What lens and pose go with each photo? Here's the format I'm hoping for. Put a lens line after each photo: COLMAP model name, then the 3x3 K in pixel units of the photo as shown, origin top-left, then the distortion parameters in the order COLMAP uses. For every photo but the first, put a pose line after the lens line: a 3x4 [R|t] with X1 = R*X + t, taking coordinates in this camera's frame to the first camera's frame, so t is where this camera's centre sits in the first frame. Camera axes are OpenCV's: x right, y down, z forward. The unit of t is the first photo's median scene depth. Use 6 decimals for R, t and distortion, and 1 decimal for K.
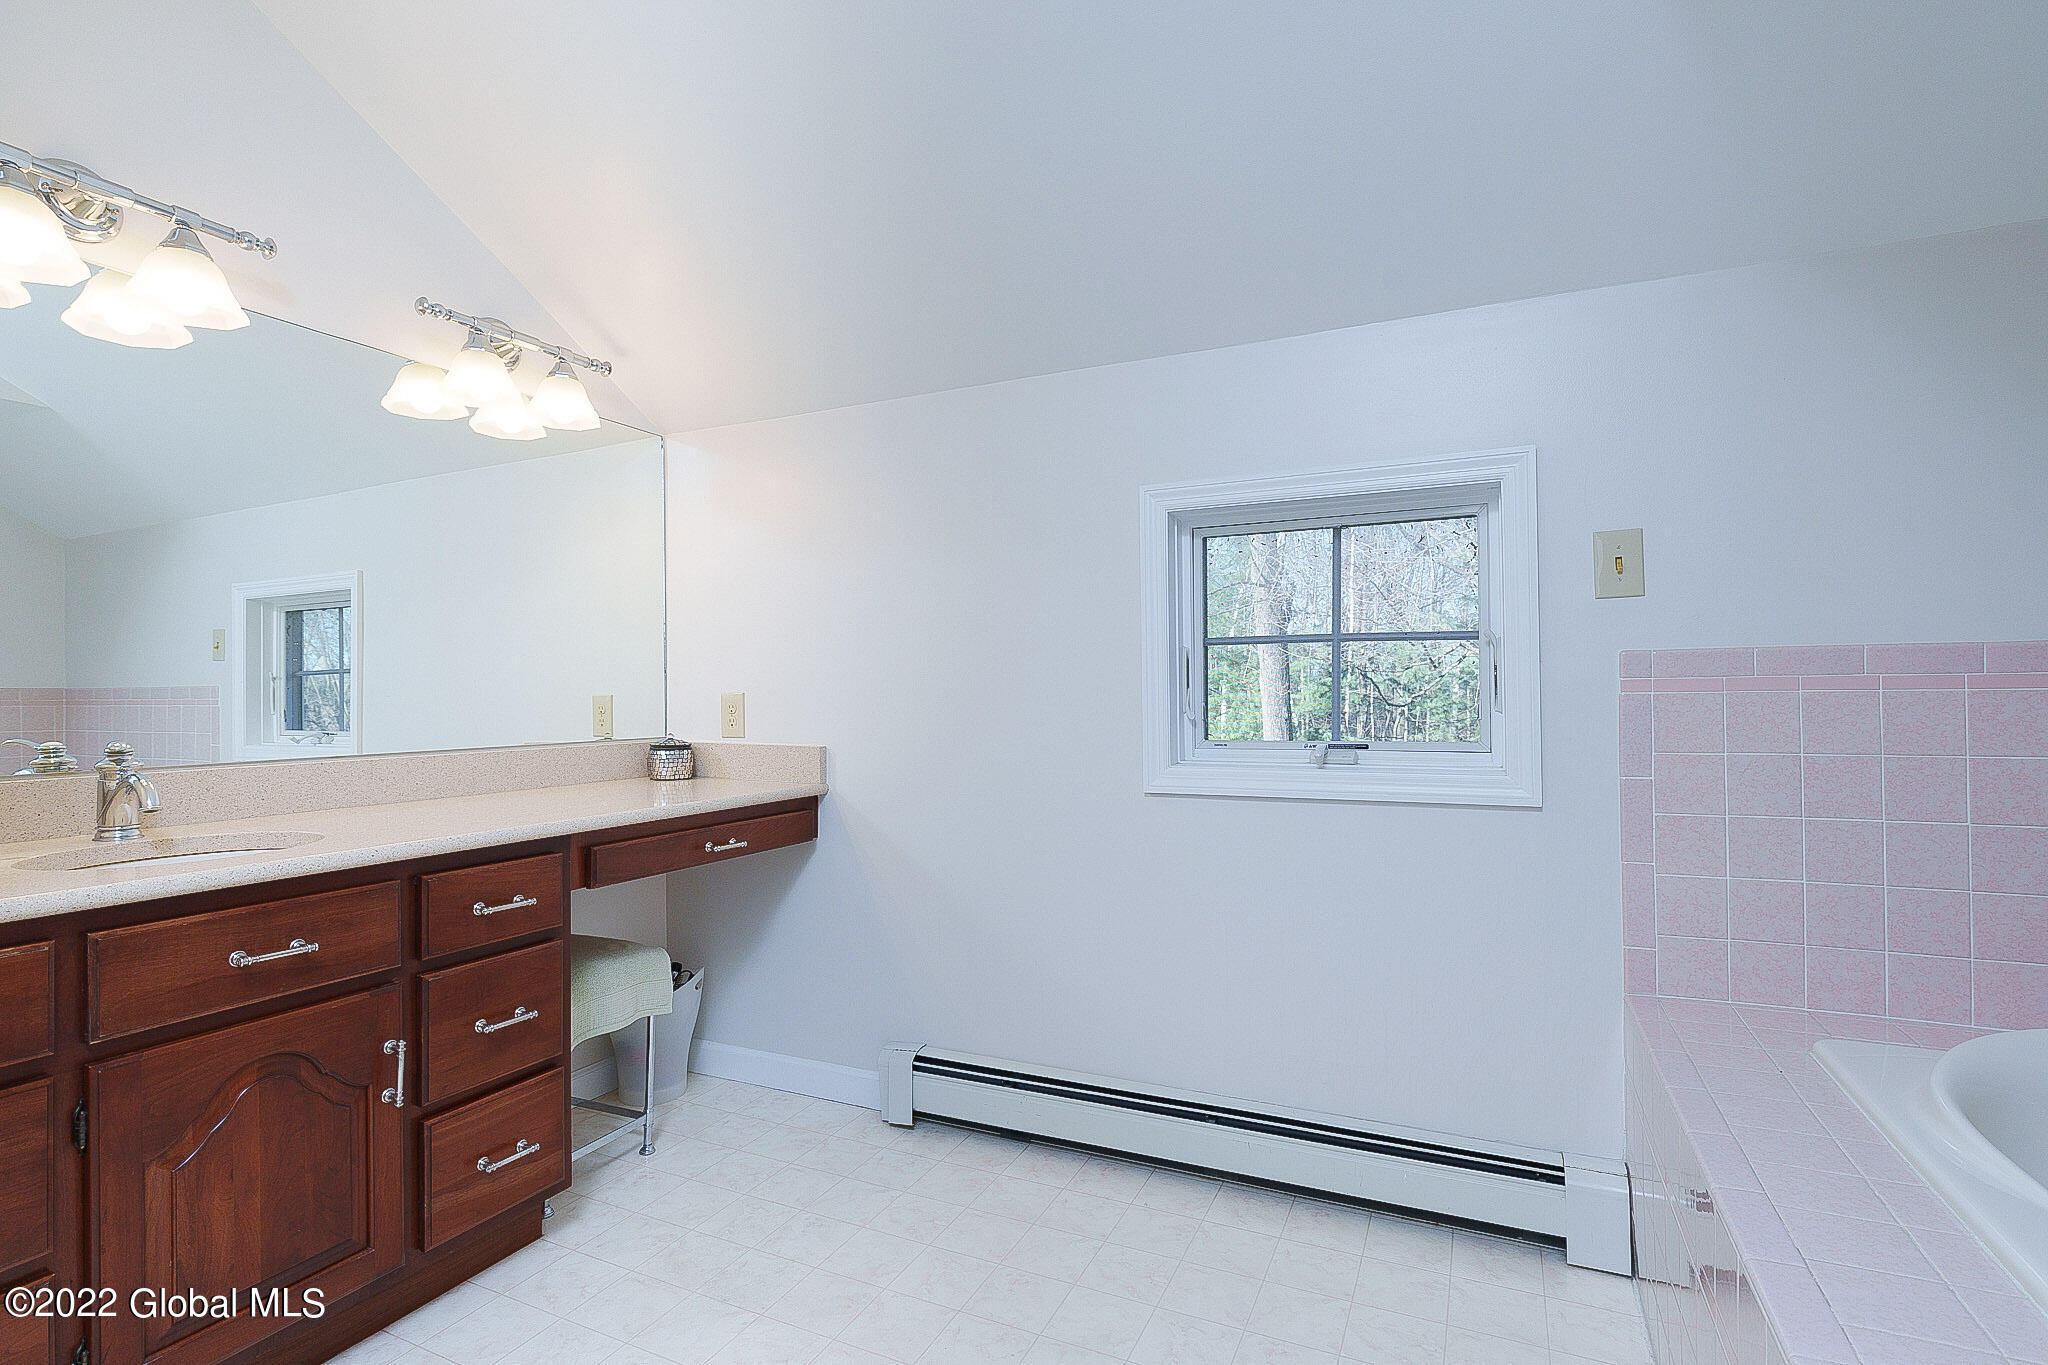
lens RADIAL K [[977.3, 0, 1024.0], [0, 977.3, 682.5], [0, 0, 1]] dist [-0.000569, -0.001299]
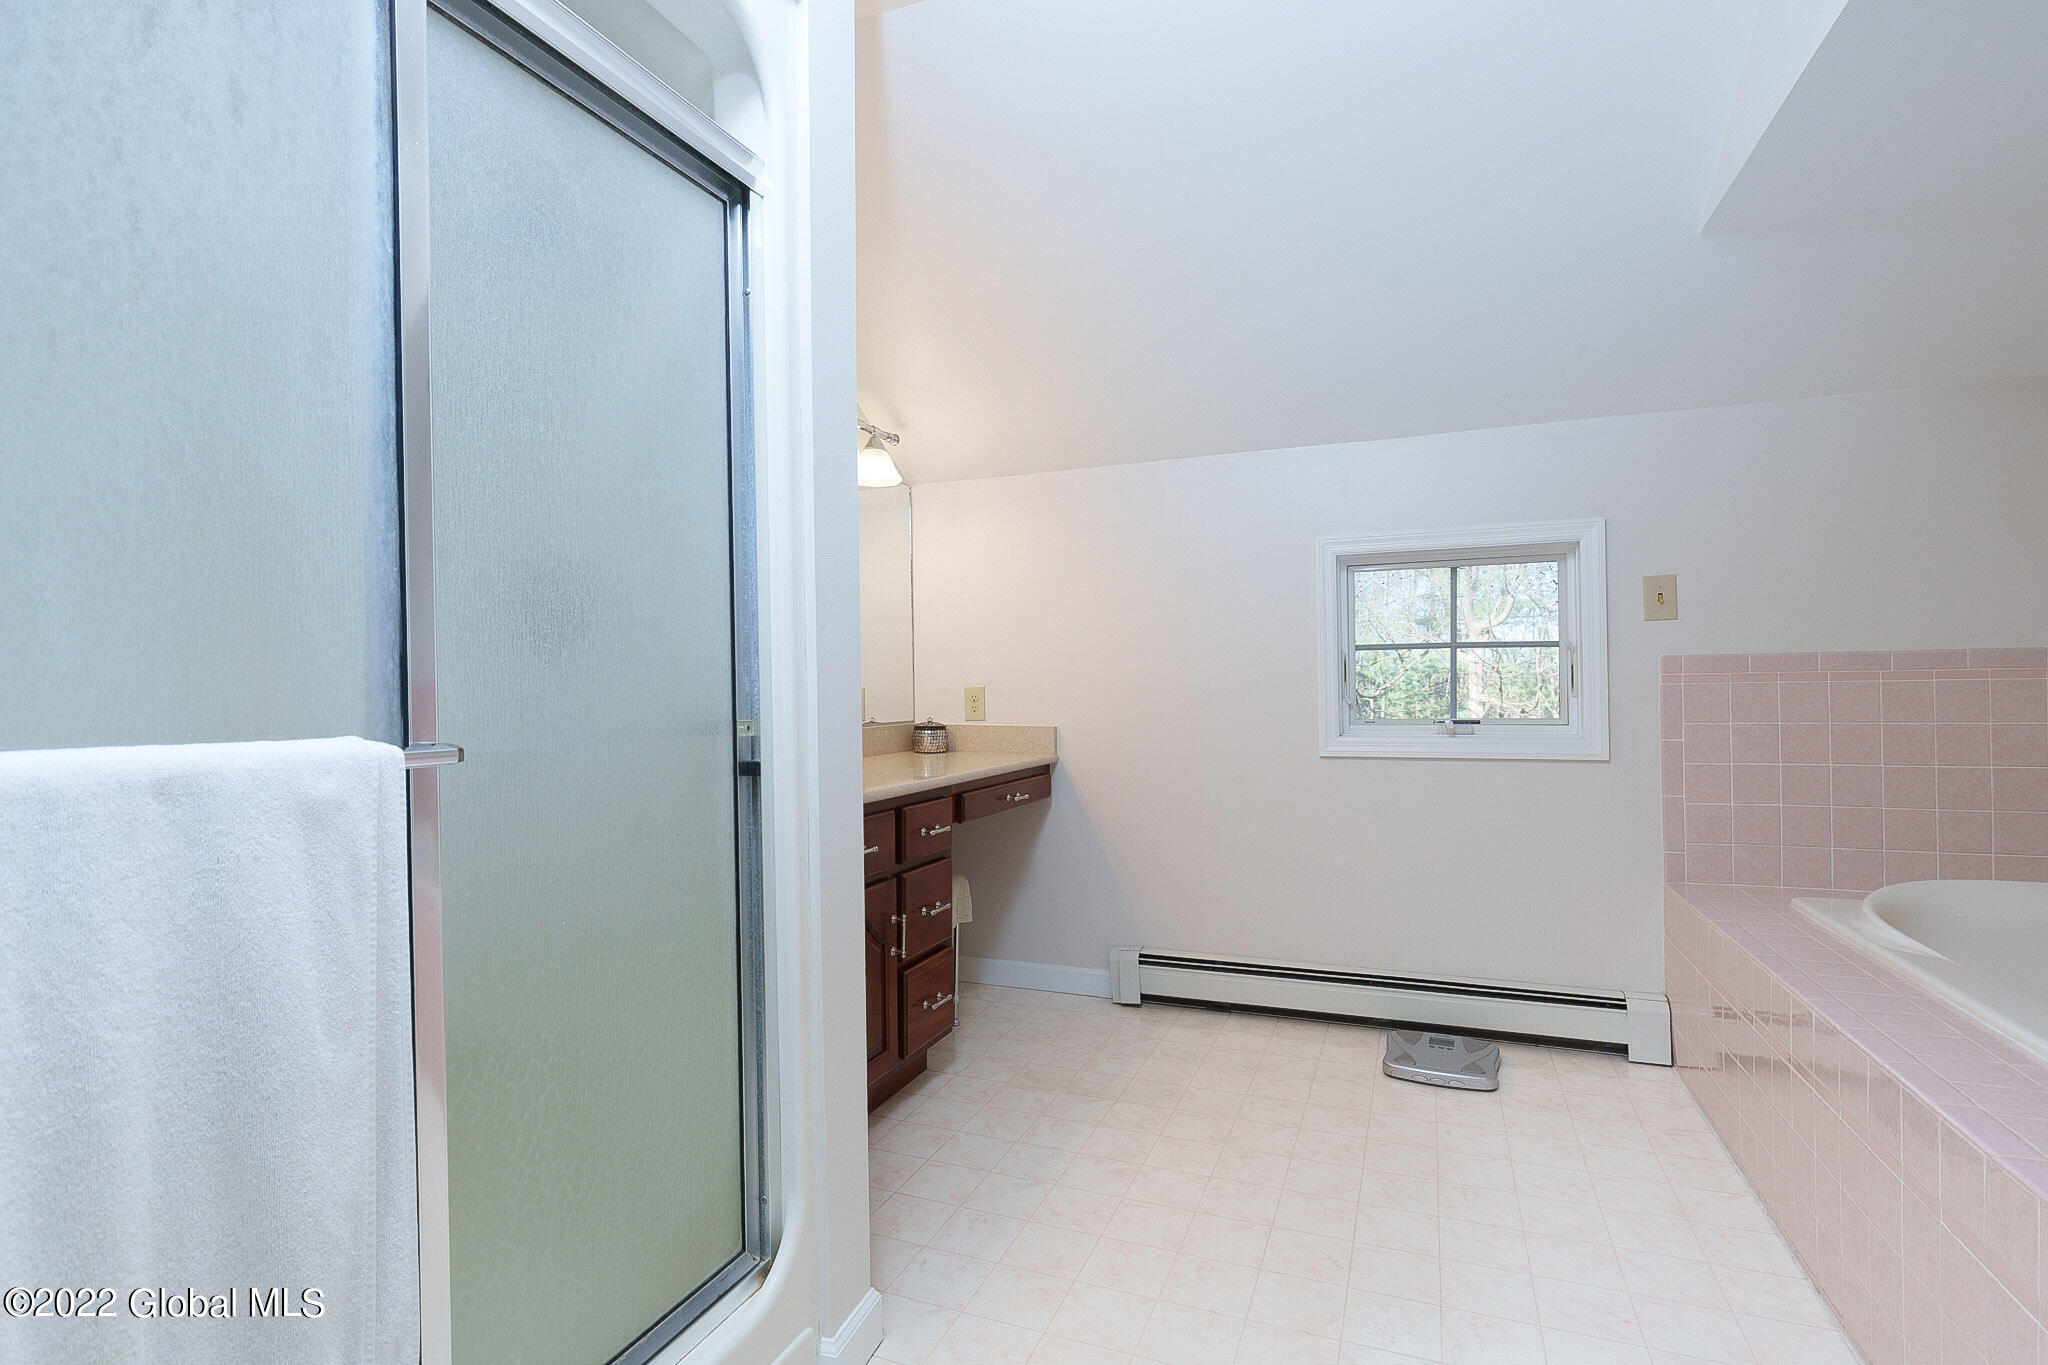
lens RADIAL K [[977.3, 0, 1024.0], [0, 977.3, 682.5], [0, 0, 1]] dist [-0.000569, -0.001299]
pose [[0.998360, -0.003046, 0.057161, -0.431841], [0.002701, 0.999978, 0.006124, -0.002732], [-0.057178, -0.005960, 0.998346, -0.422108]]
